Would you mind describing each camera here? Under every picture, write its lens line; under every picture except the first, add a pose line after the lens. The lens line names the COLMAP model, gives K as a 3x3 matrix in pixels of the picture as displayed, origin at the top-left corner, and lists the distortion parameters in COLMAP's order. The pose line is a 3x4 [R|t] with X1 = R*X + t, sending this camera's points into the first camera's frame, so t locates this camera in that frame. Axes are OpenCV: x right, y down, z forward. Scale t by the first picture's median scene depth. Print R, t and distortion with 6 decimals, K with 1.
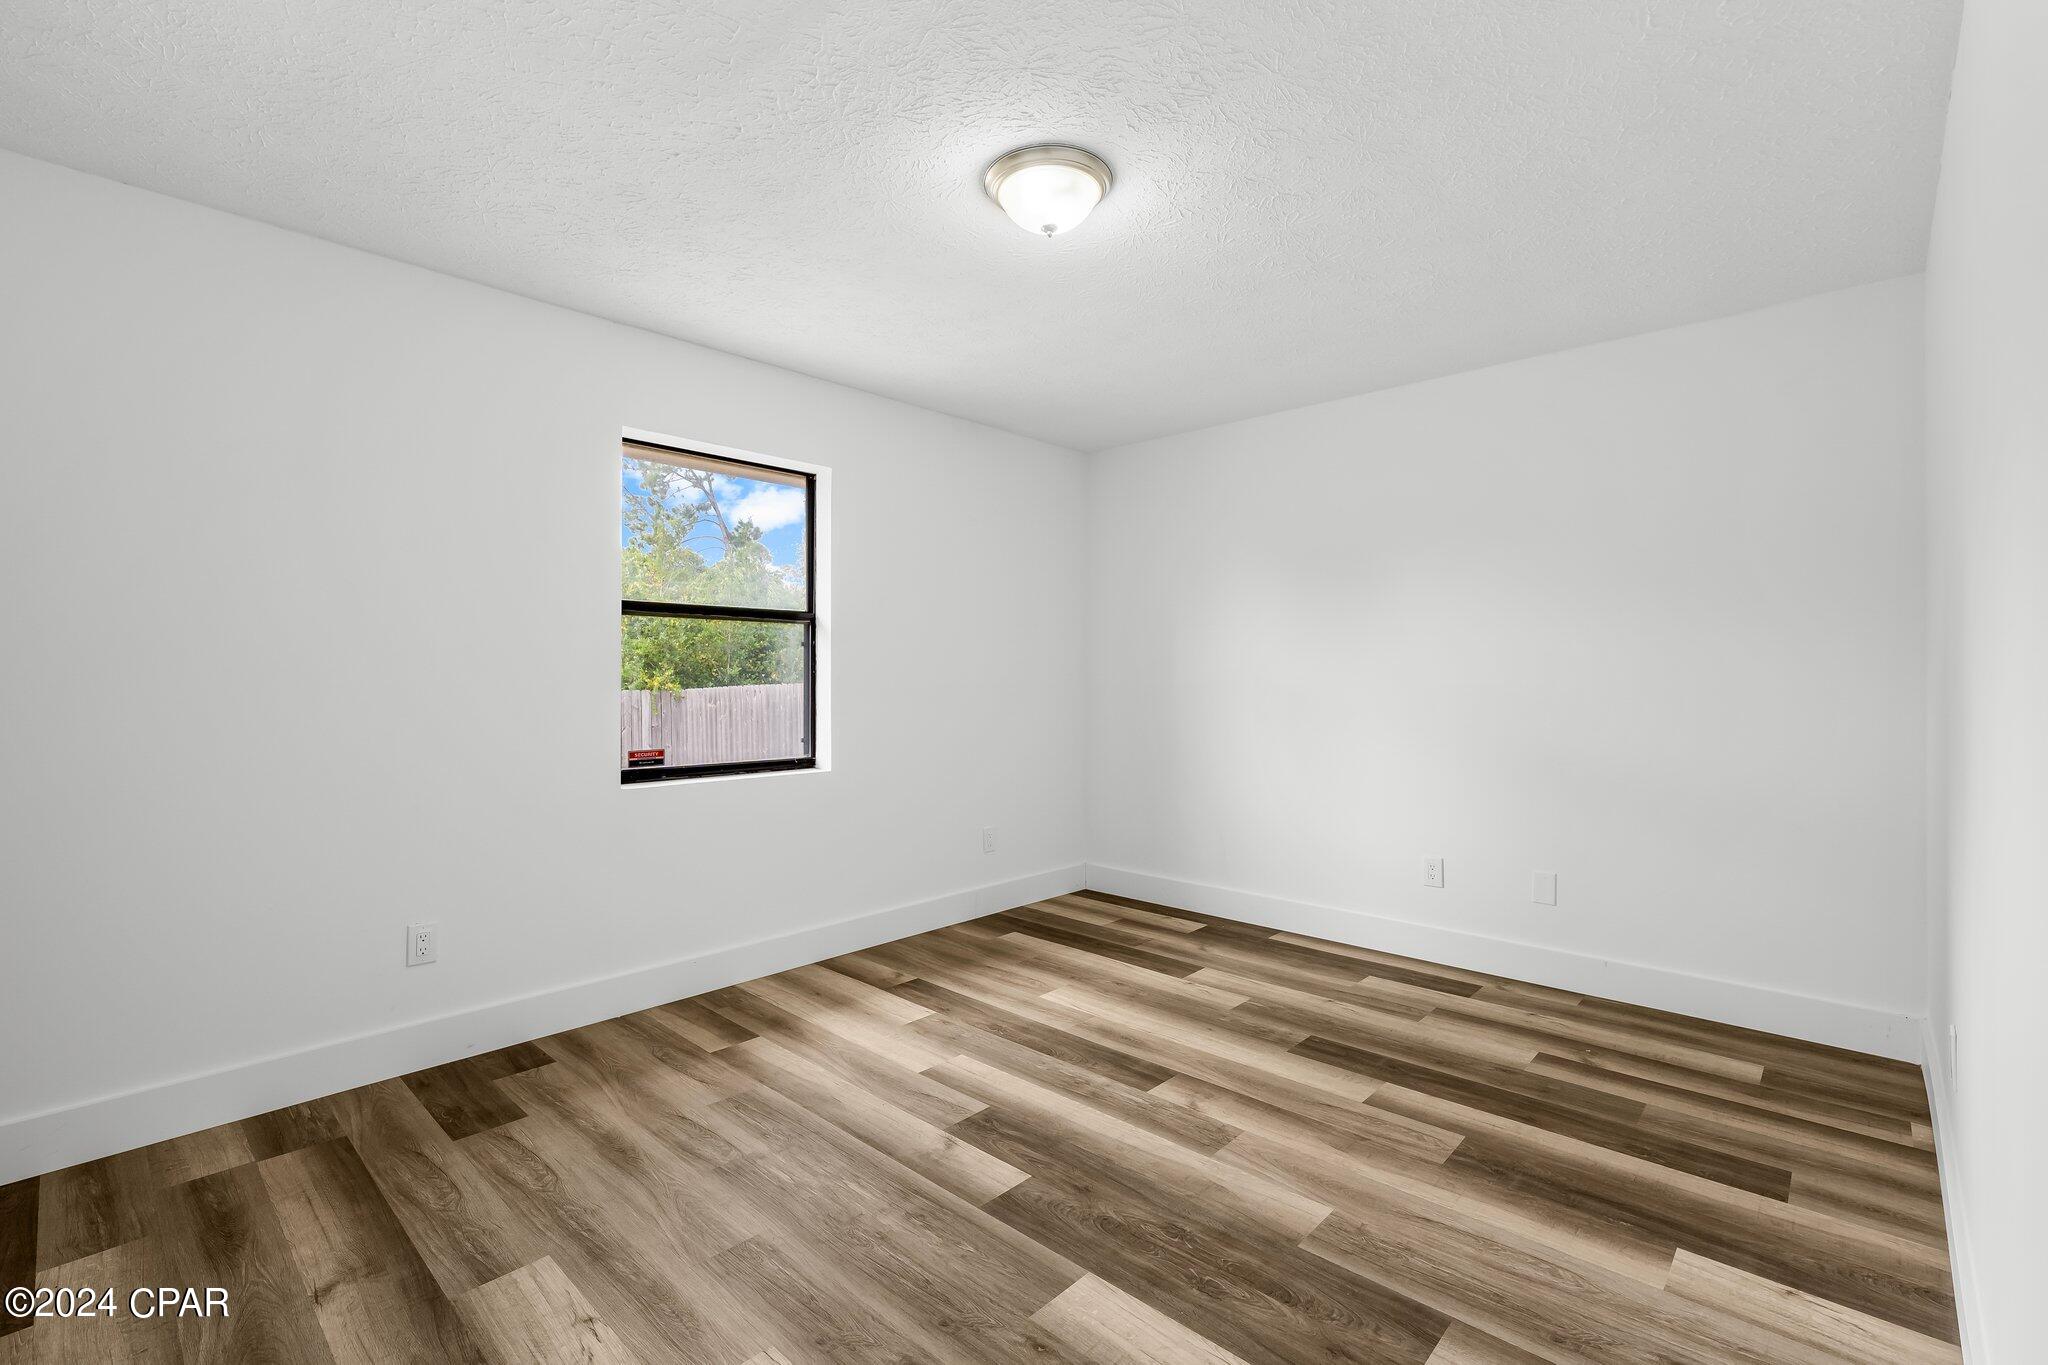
lens RADIAL K [[895.5, 0, 1019.1], [0, 895.5, 677.7], [0, 0, 1]] dist [0.000255, -0.000157]
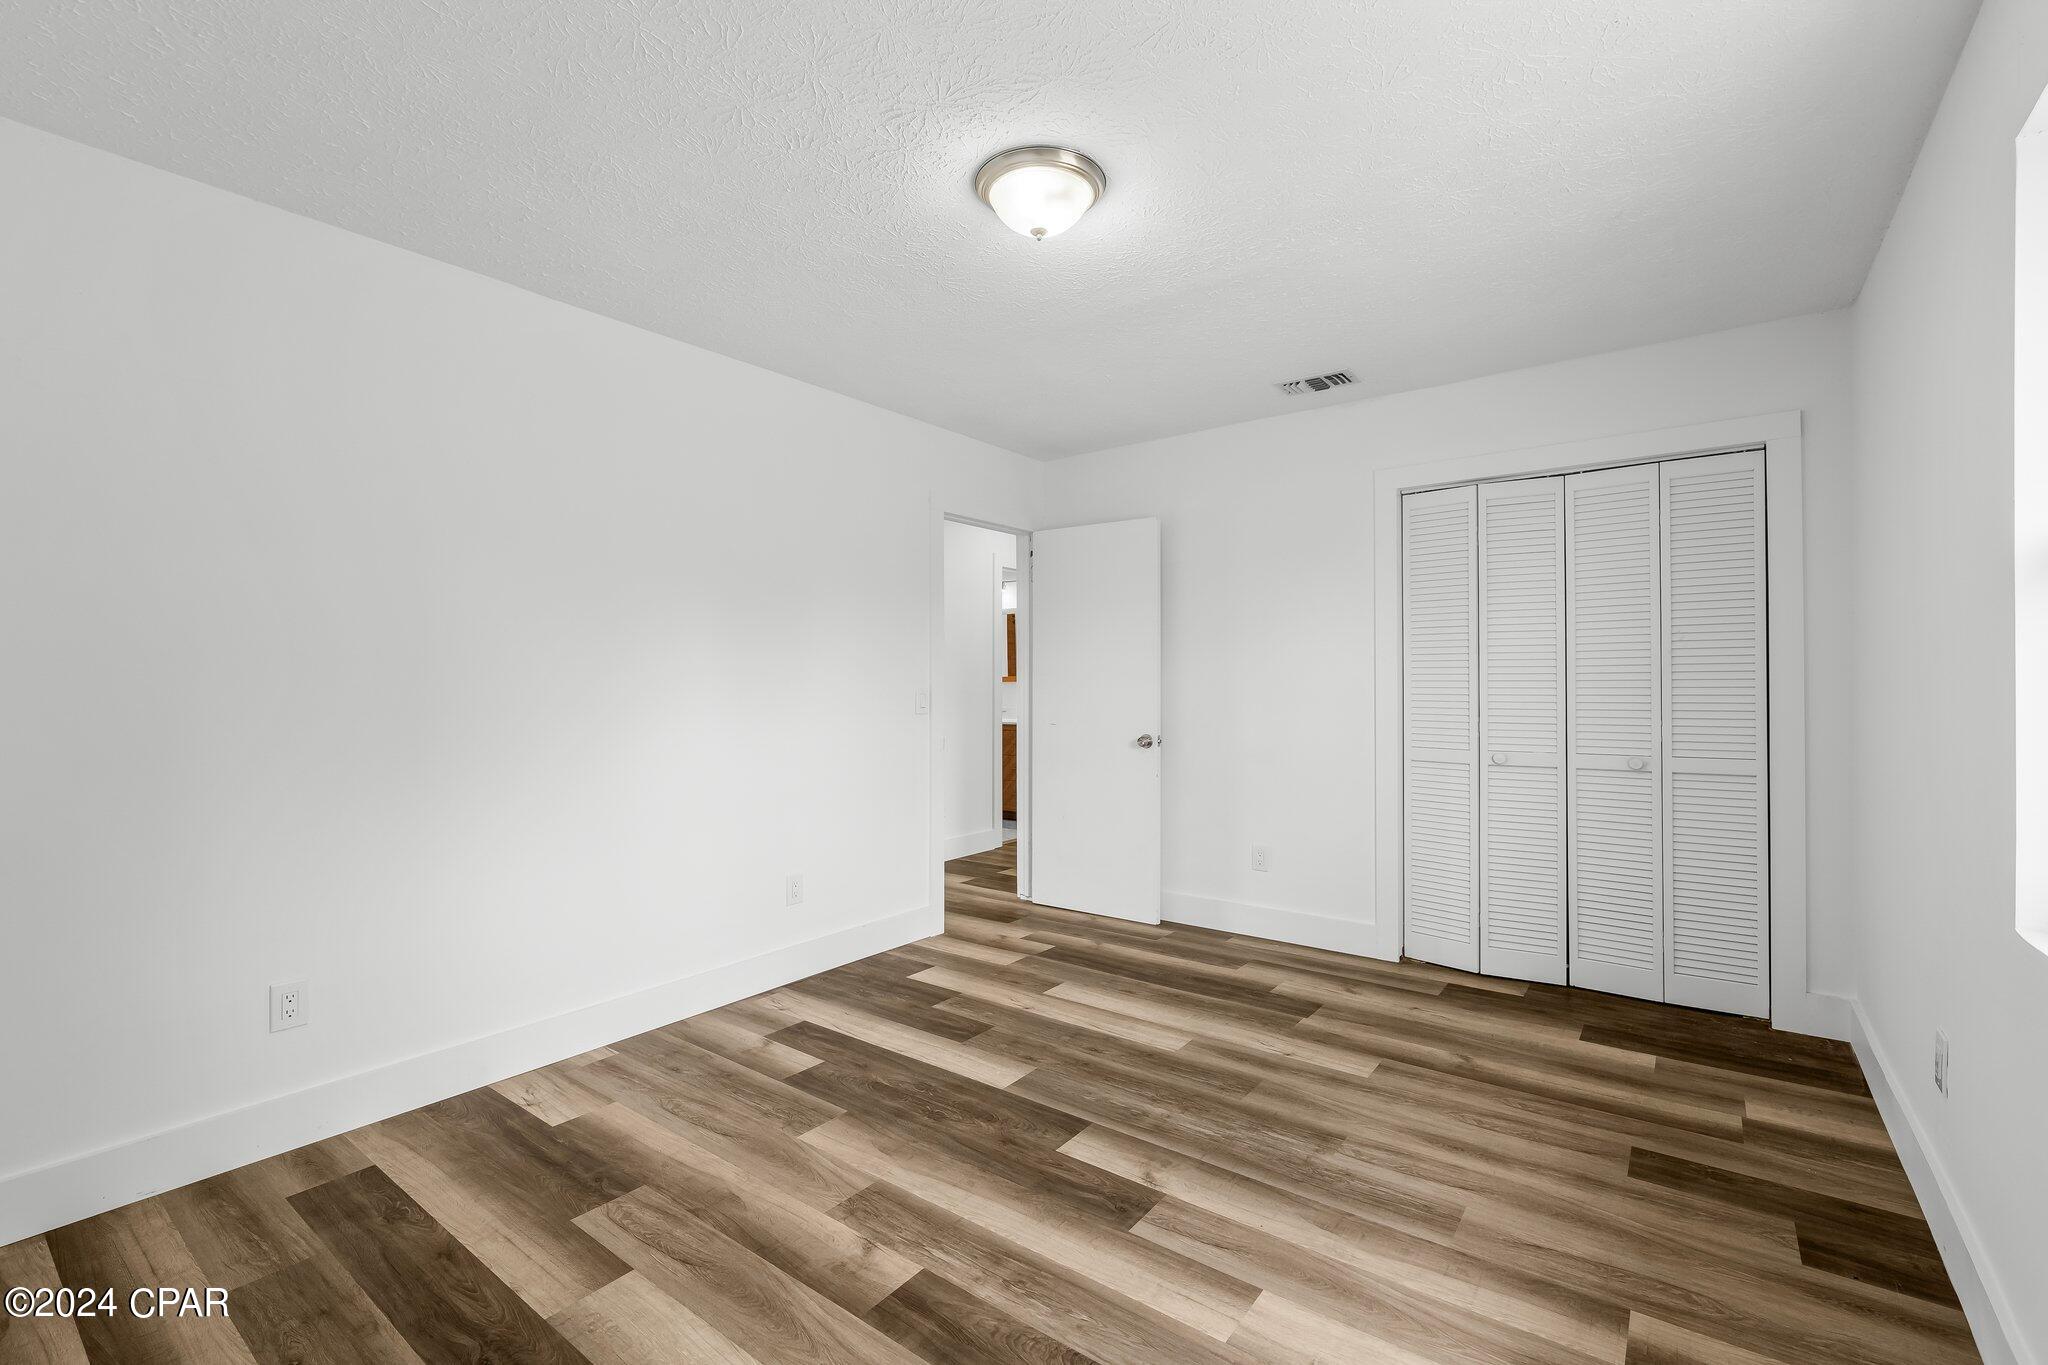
lens RADIAL K [[895.5, 0, 1019.1], [0, 895.5, 677.7], [0, 0, 1]] dist [0.000255, -0.000157]
pose [[-0.994815, 0.003933, -0.101620, 0.158675], [0.004220, 0.999988, -0.002606, -0.009664], [0.101609, -0.003022, -0.994820, 1.989570]]
